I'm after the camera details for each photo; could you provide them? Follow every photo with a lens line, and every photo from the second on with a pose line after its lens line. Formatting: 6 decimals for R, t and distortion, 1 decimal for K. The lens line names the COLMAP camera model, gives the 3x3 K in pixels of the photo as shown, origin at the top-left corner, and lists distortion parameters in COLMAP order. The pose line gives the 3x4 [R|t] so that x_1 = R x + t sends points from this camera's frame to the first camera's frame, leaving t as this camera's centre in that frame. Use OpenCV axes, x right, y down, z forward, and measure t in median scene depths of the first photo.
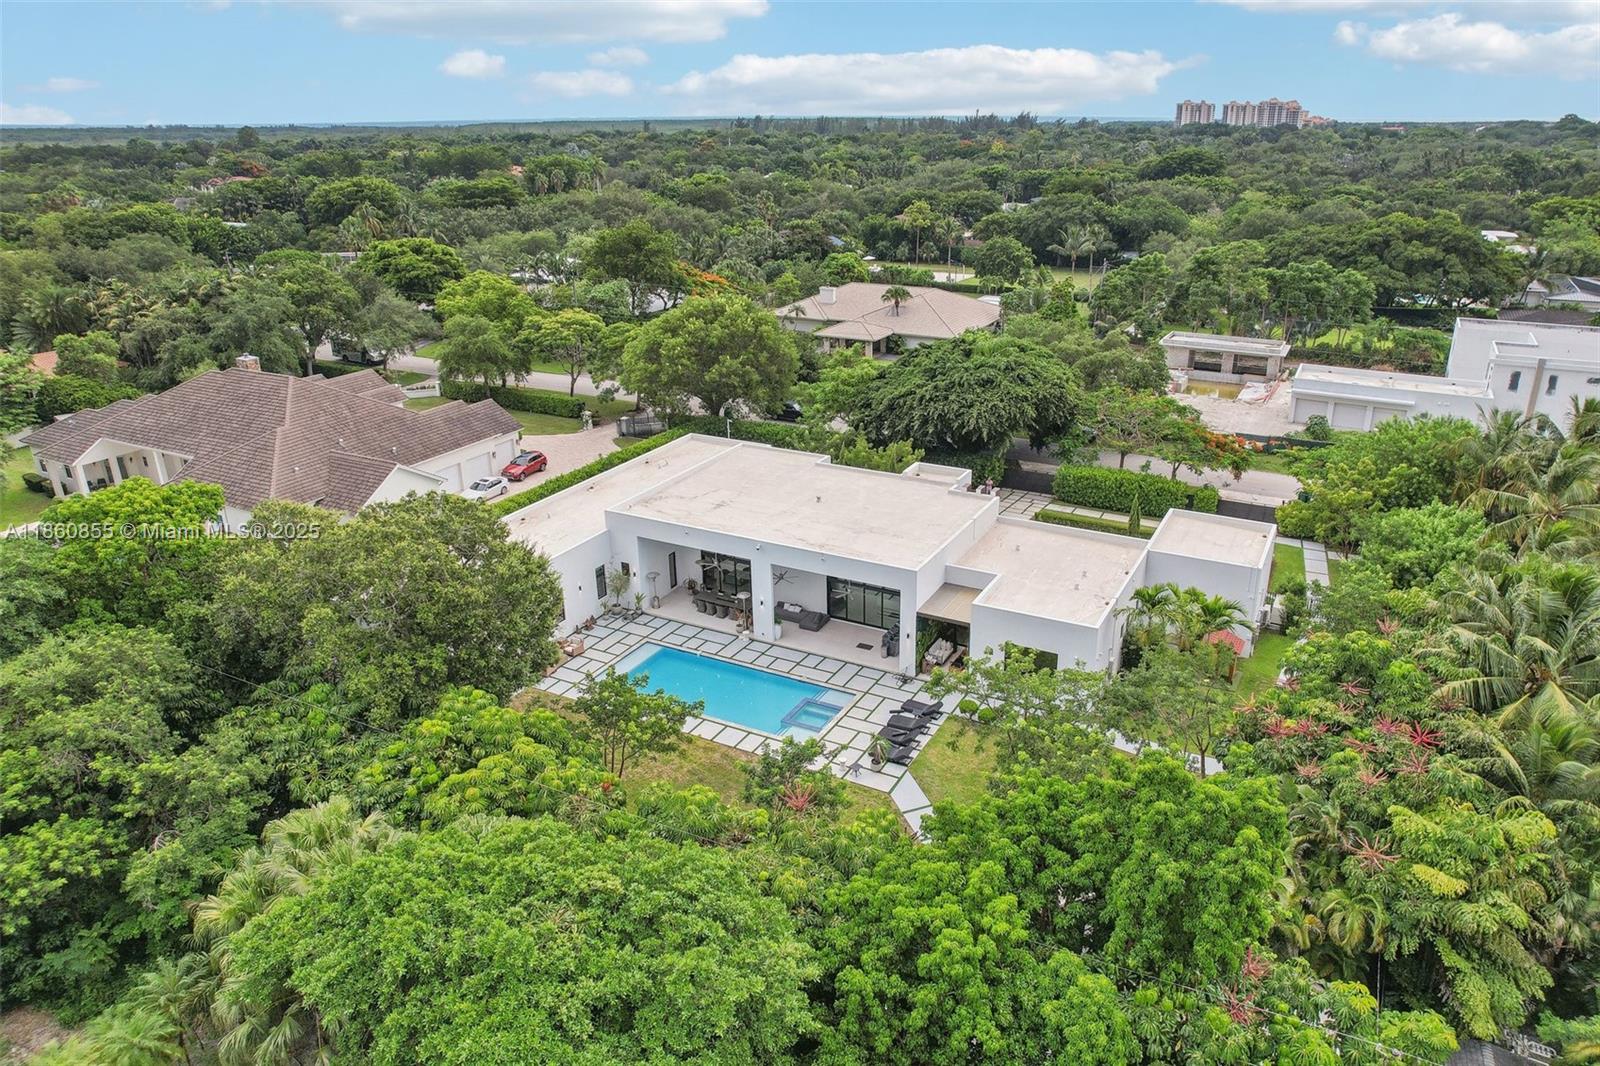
lens RADIAL K [[1126.2, 0, 800.0], [0, 1126.2, 533.0], [0, 0, 1]] dist [-0.038367, 0.007248]
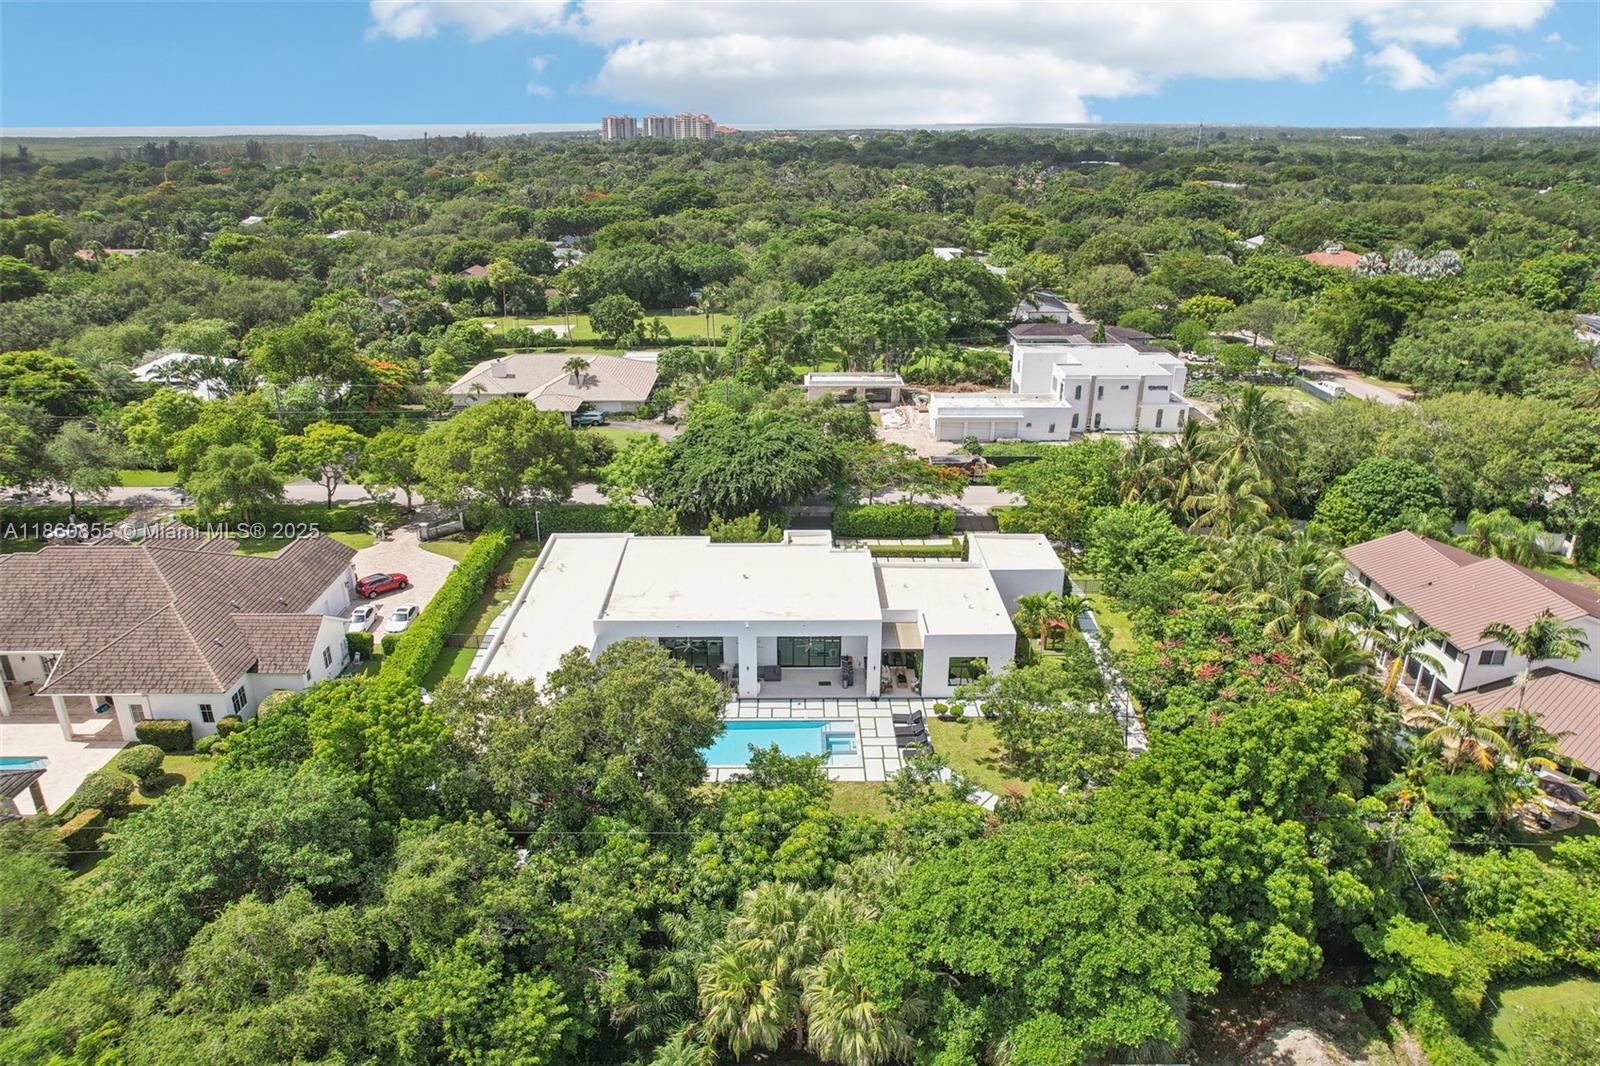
lens RADIAL K [[1126.2, 0, 800.0], [0, 1126.2, 533.0], [0, 0, 1]] dist [-0.038367, 0.007248]
pose [[0.876294, -0.167646, 0.451667, -0.439343], [0.167305, 0.985051, 0.041030, -0.107080], [-0.451794, 0.039611, 0.891243, -0.121365]]
